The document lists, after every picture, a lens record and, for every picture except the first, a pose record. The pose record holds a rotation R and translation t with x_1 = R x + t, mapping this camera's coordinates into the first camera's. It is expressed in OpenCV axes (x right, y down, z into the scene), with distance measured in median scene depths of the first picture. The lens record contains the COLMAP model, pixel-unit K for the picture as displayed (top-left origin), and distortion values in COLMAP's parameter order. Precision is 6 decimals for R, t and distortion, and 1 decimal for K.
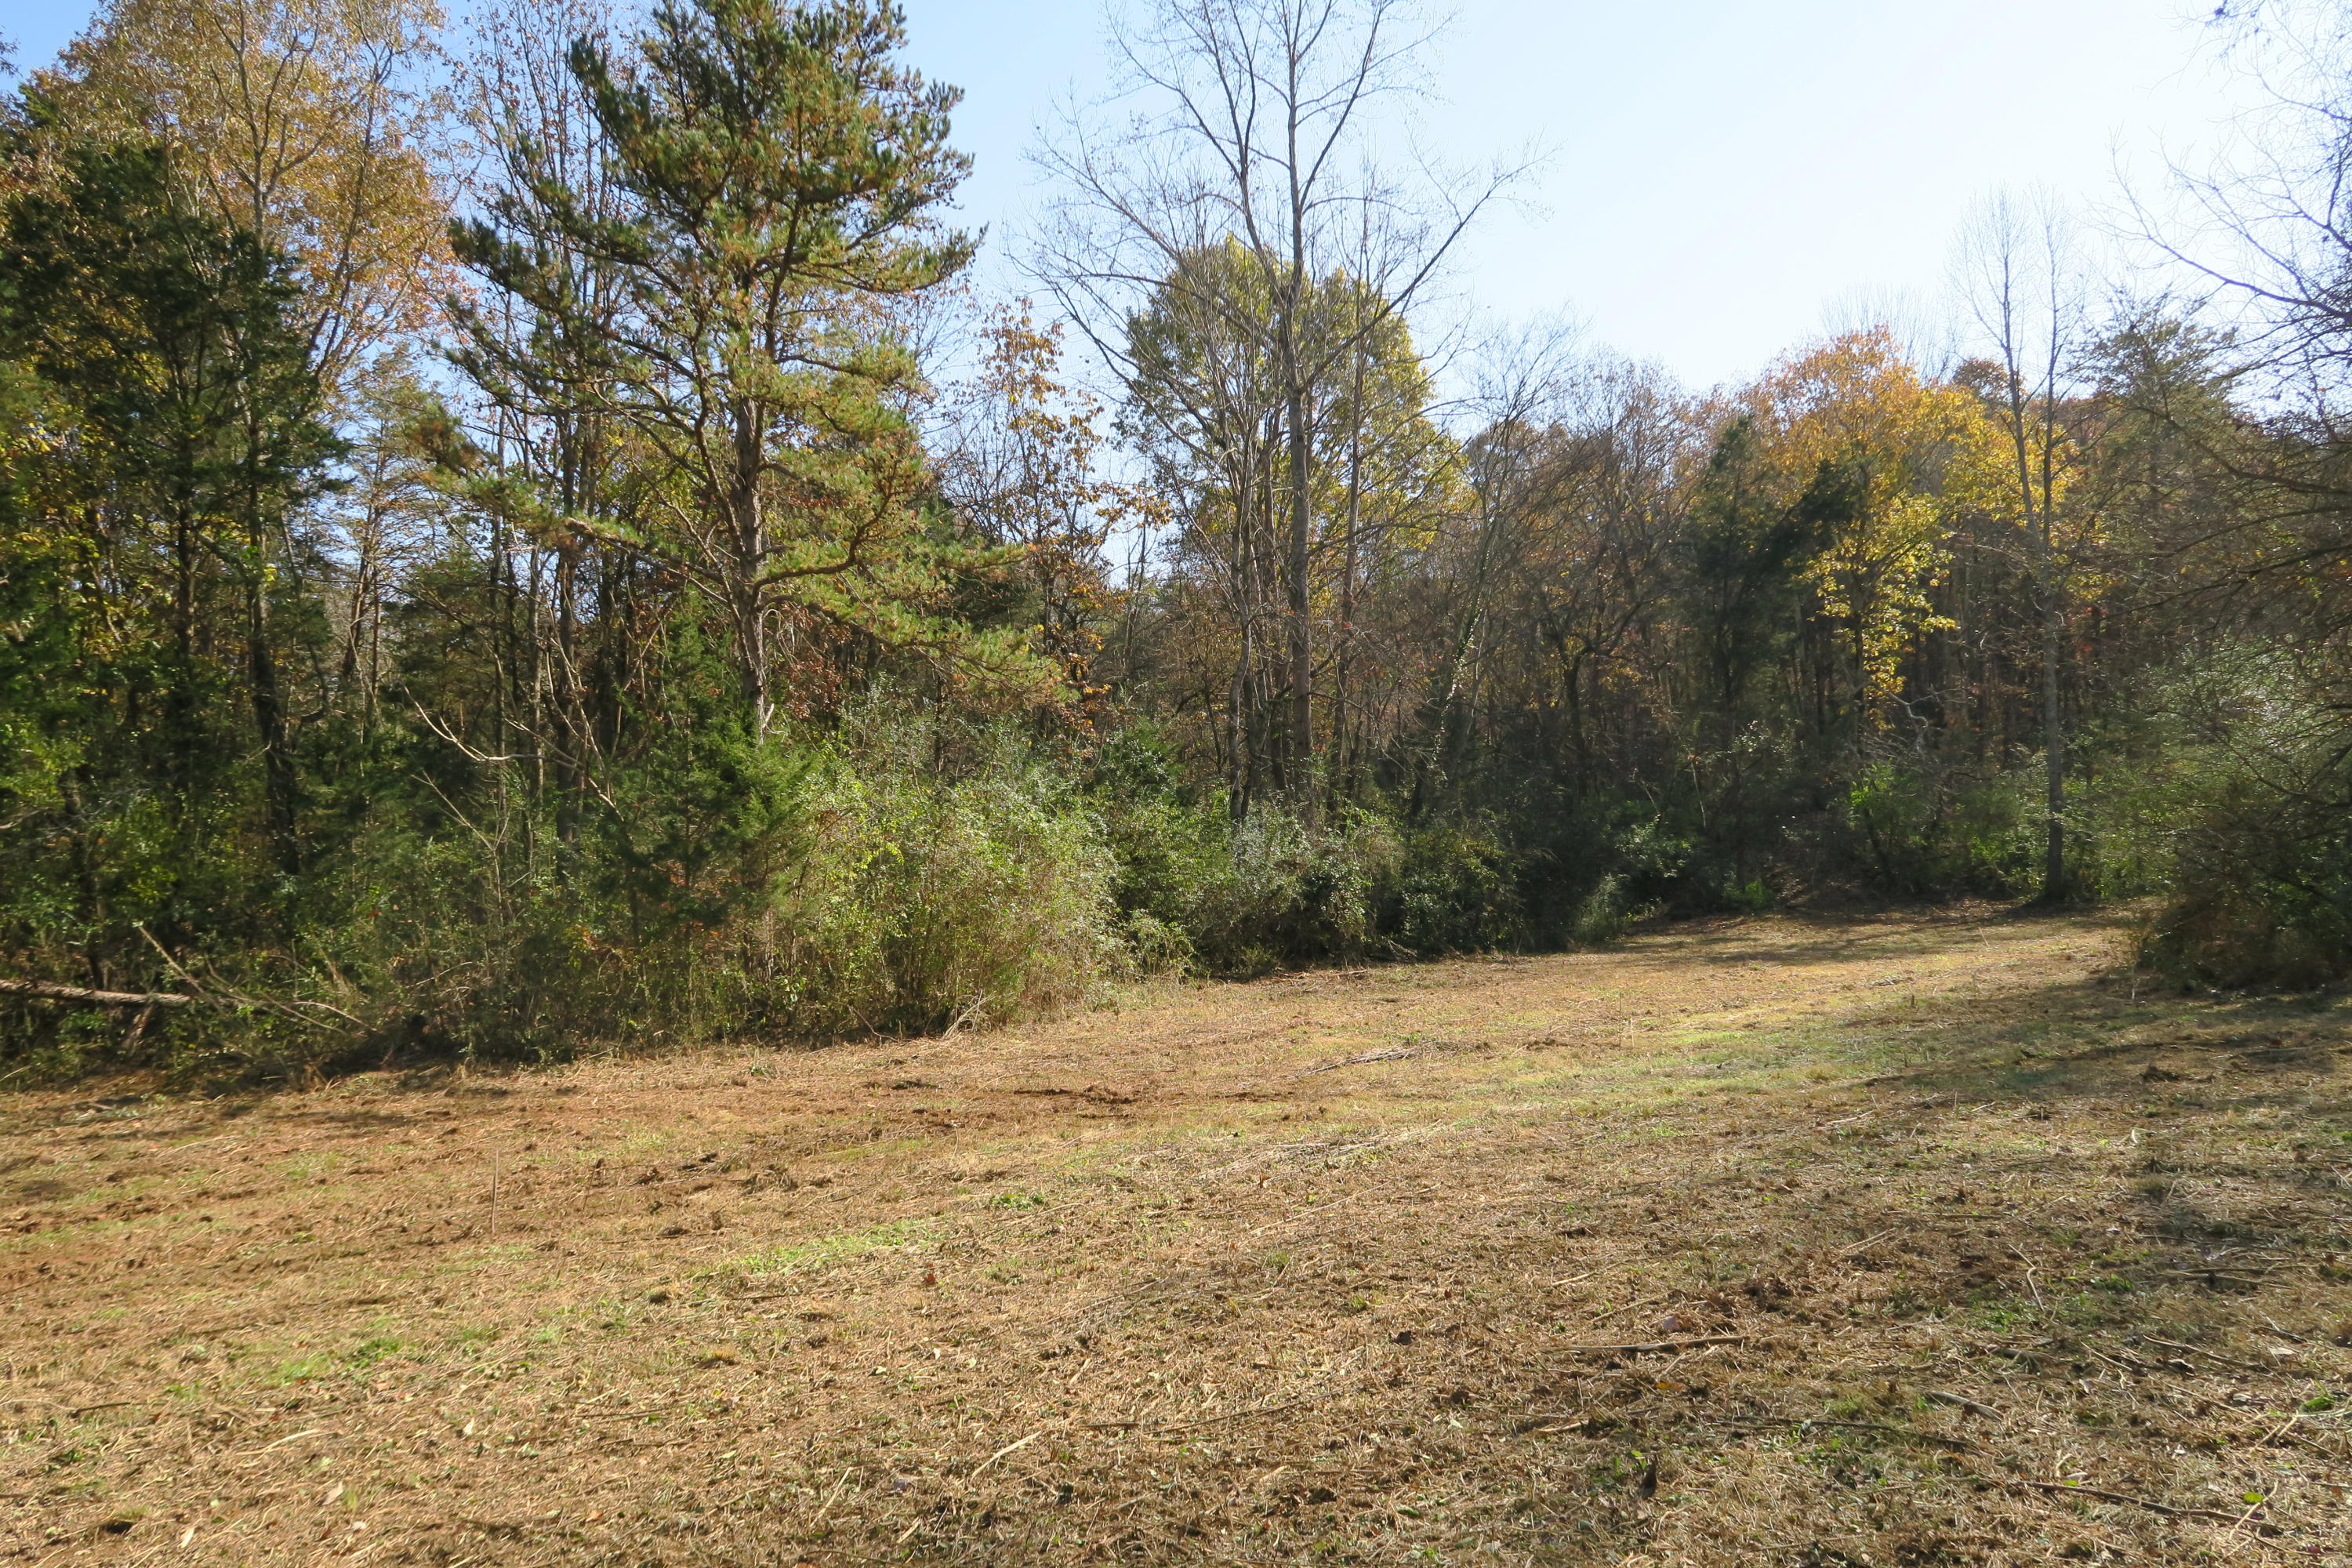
lens RADIAL K [[1608.8, 0, 1176.0], [0, 1608.8, 784.0], [0, 0, 1]] dist [-0.029673, 0.003503]
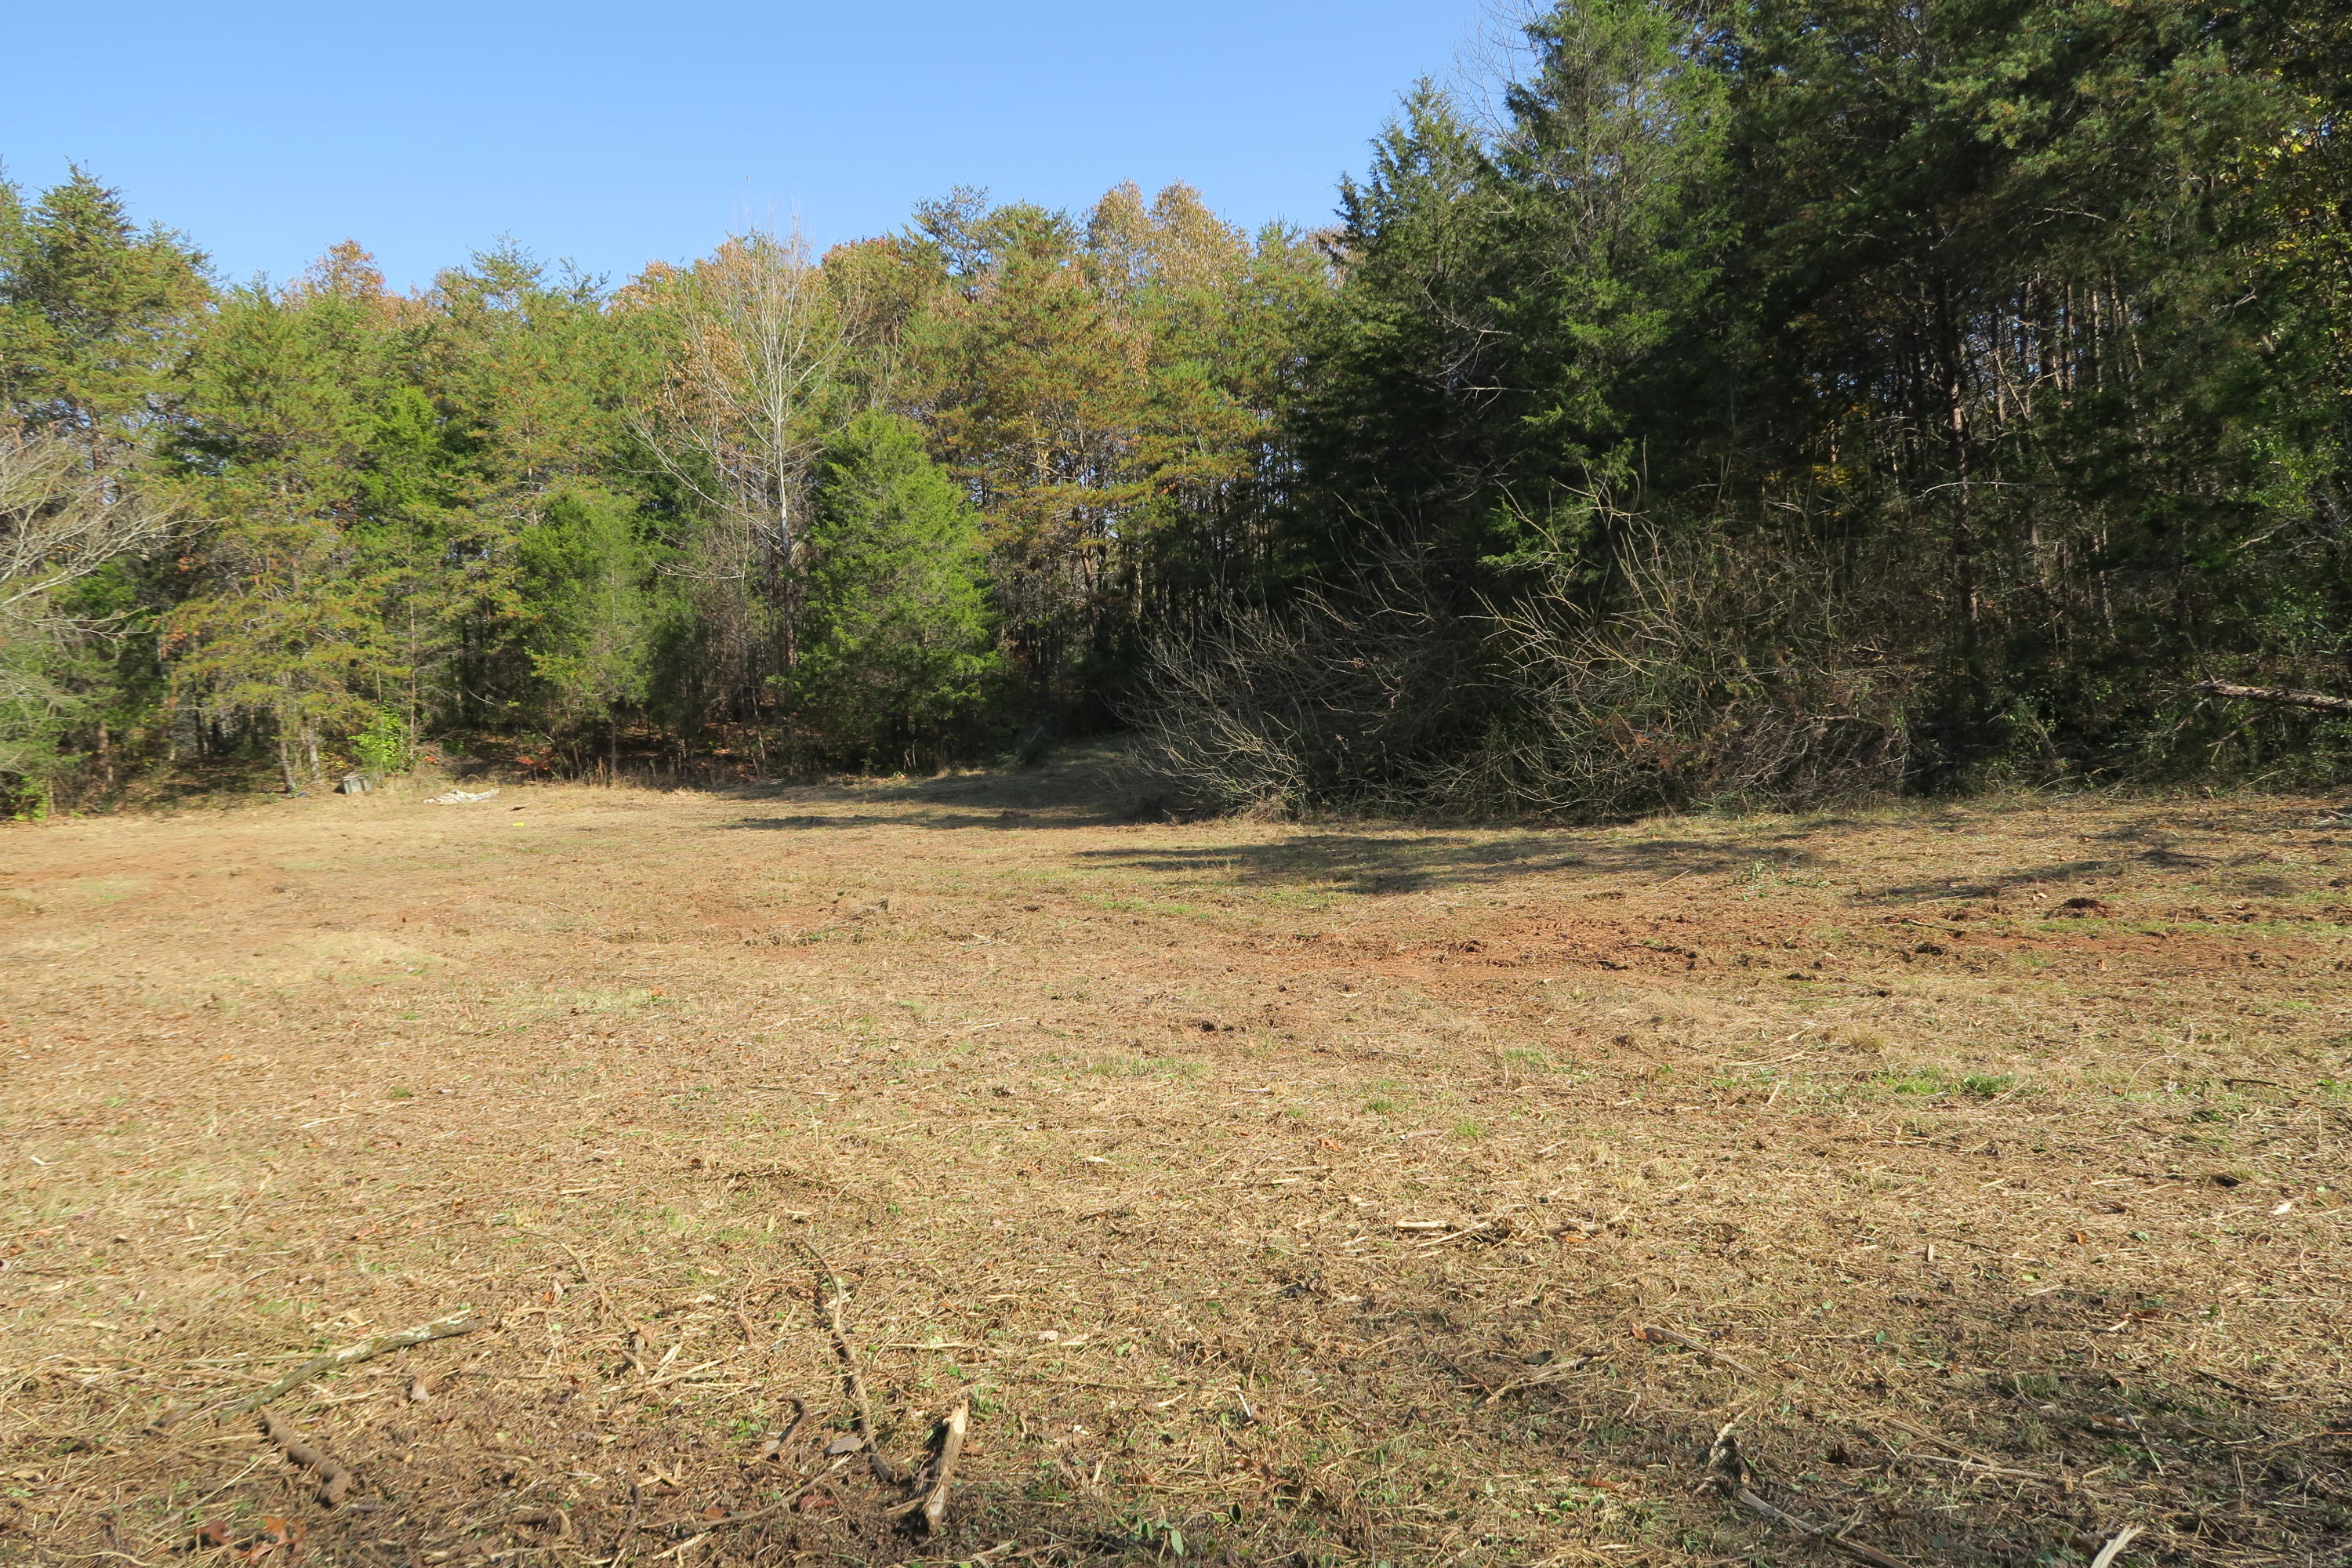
lens RADIAL K [[1608.8, 0, 1176.0], [0, 1608.8, 784.0], [0, 0, 1]] dist [-0.029673, 0.003503]
pose [[0.308163, 0.077773, -0.948149, 0.057223], [0.096614, 0.988941, 0.112520, -0.000202], [0.946415, -0.126279, 0.297241, 0.003911]]
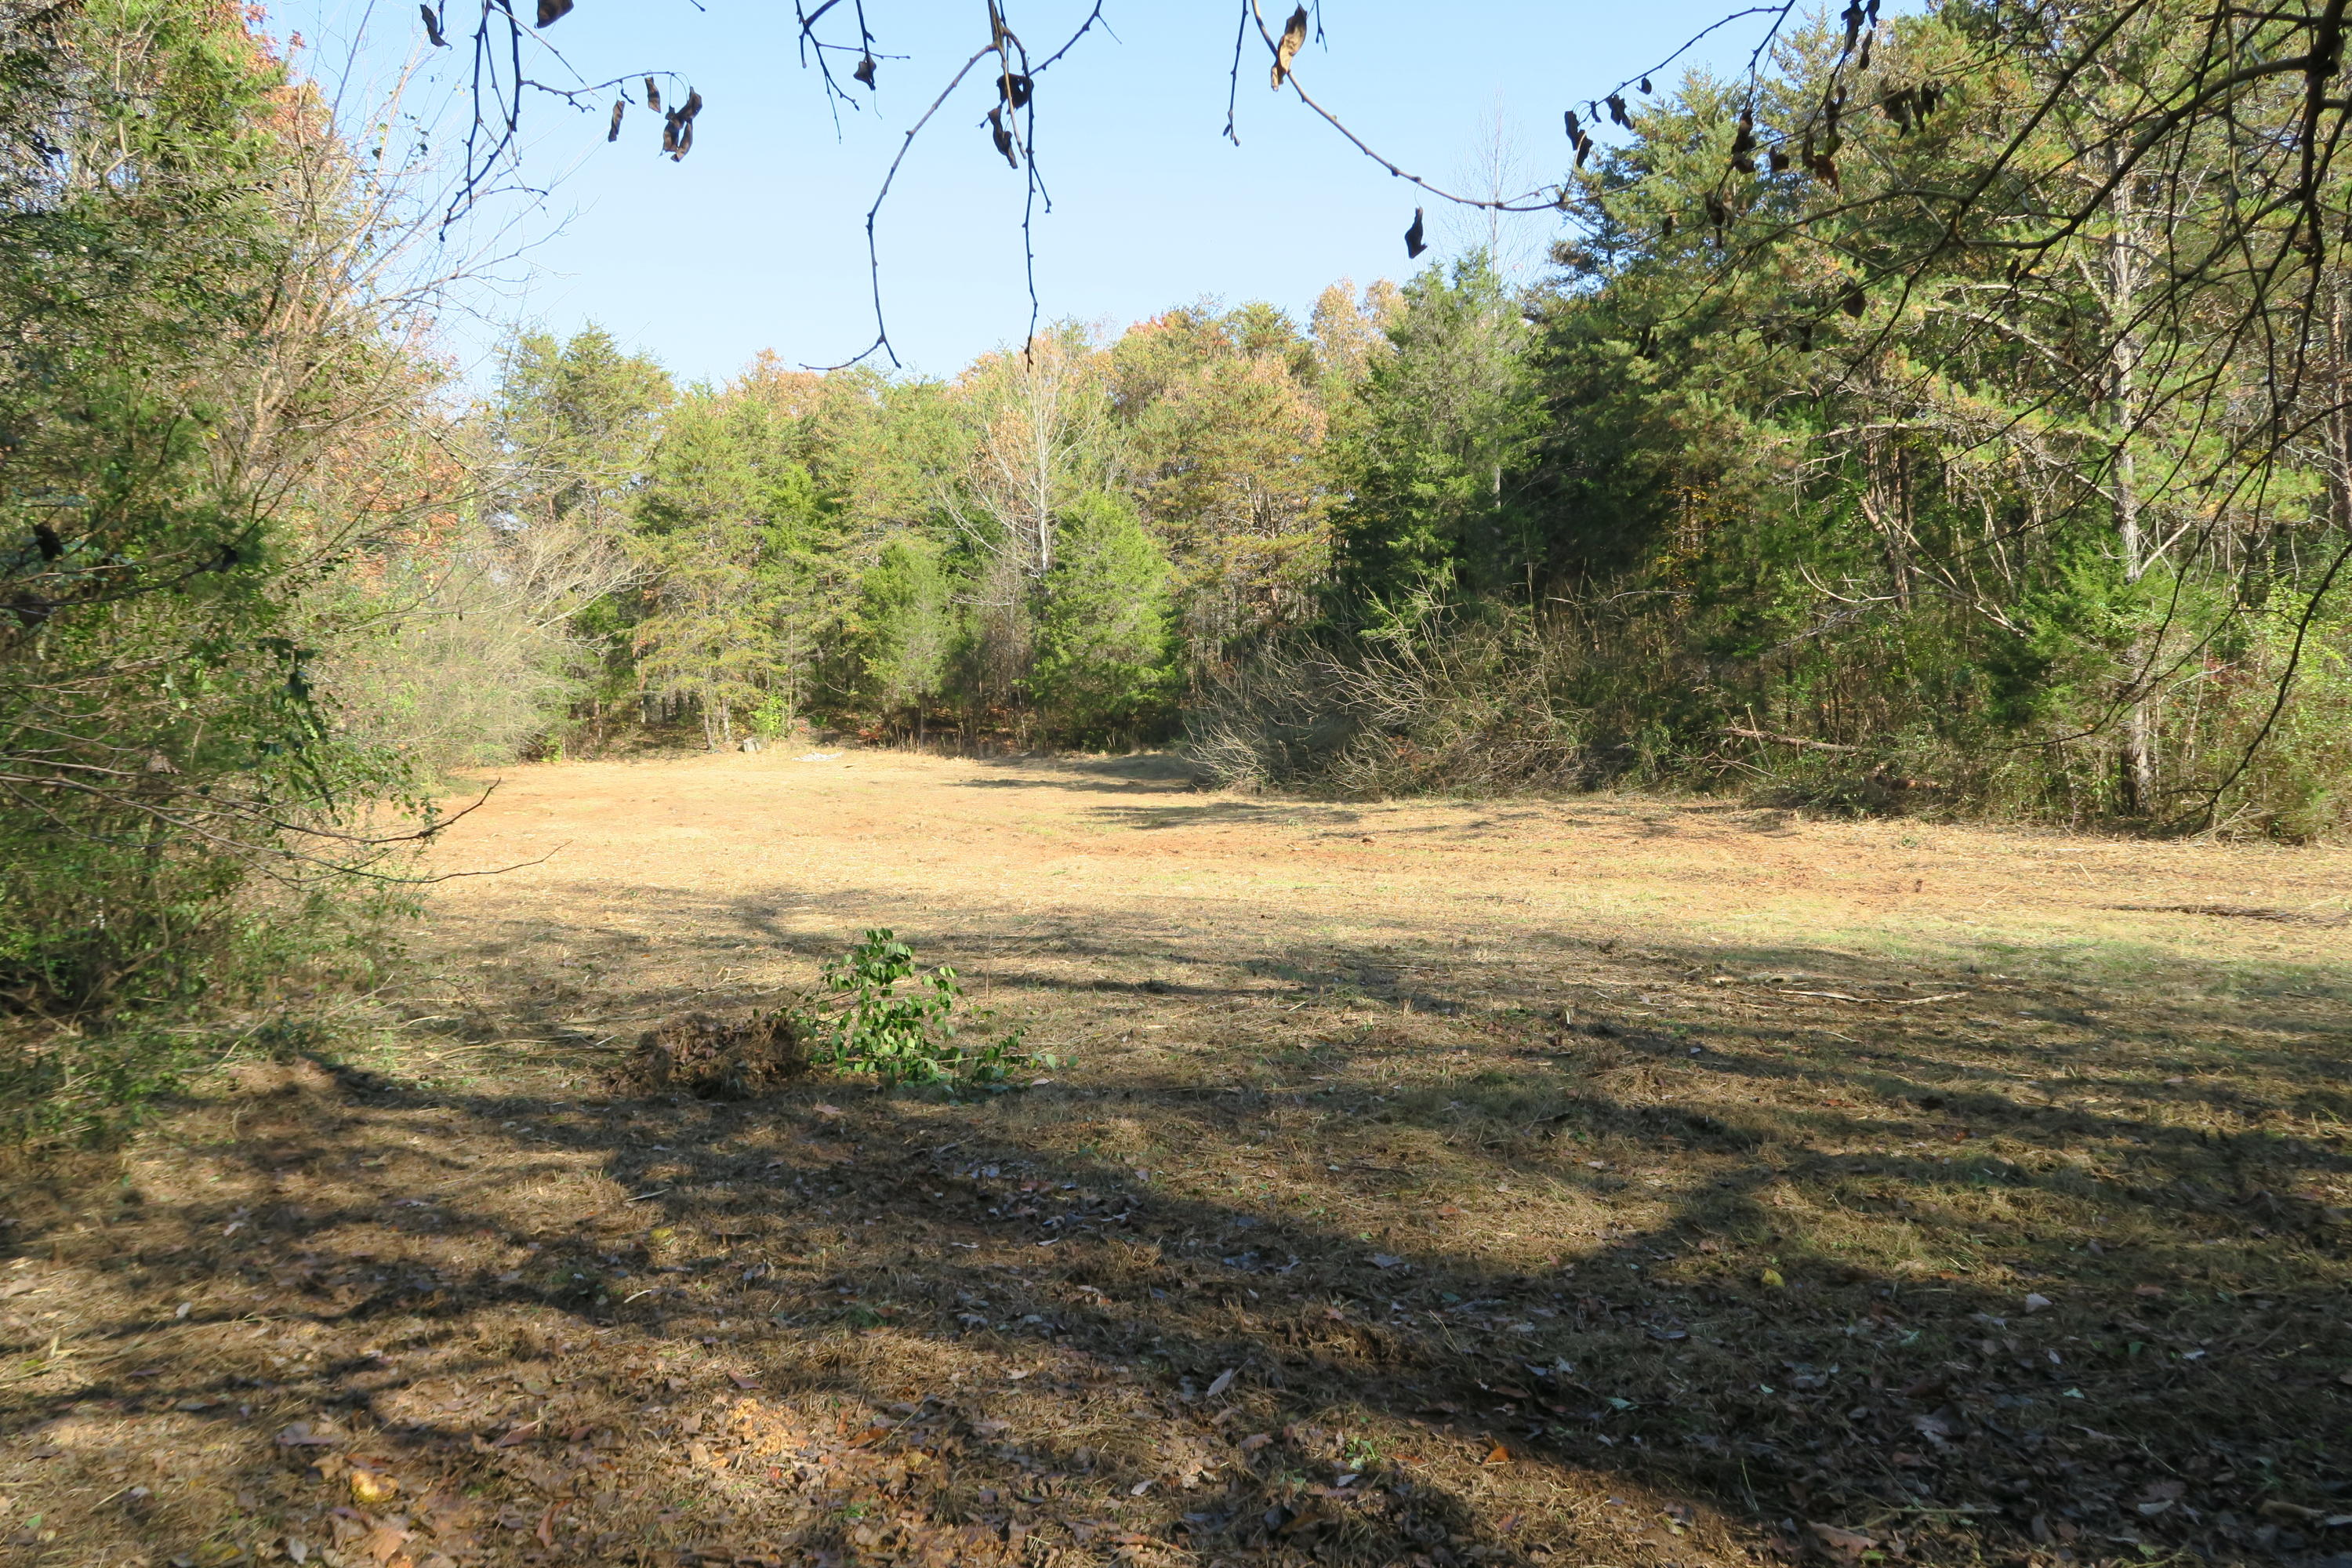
lens RADIAL K [[1608.8, 0, 1176.0], [0, 1608.8, 784.0], [0, 0, 1]] dist [-0.029673, 0.003503]
pose [[0.055070, 0.102192, -0.993239, 0.912387], [0.087050, 0.990470, 0.106733, -0.057061], [0.994681, -0.092339, 0.045649, 0.296515]]
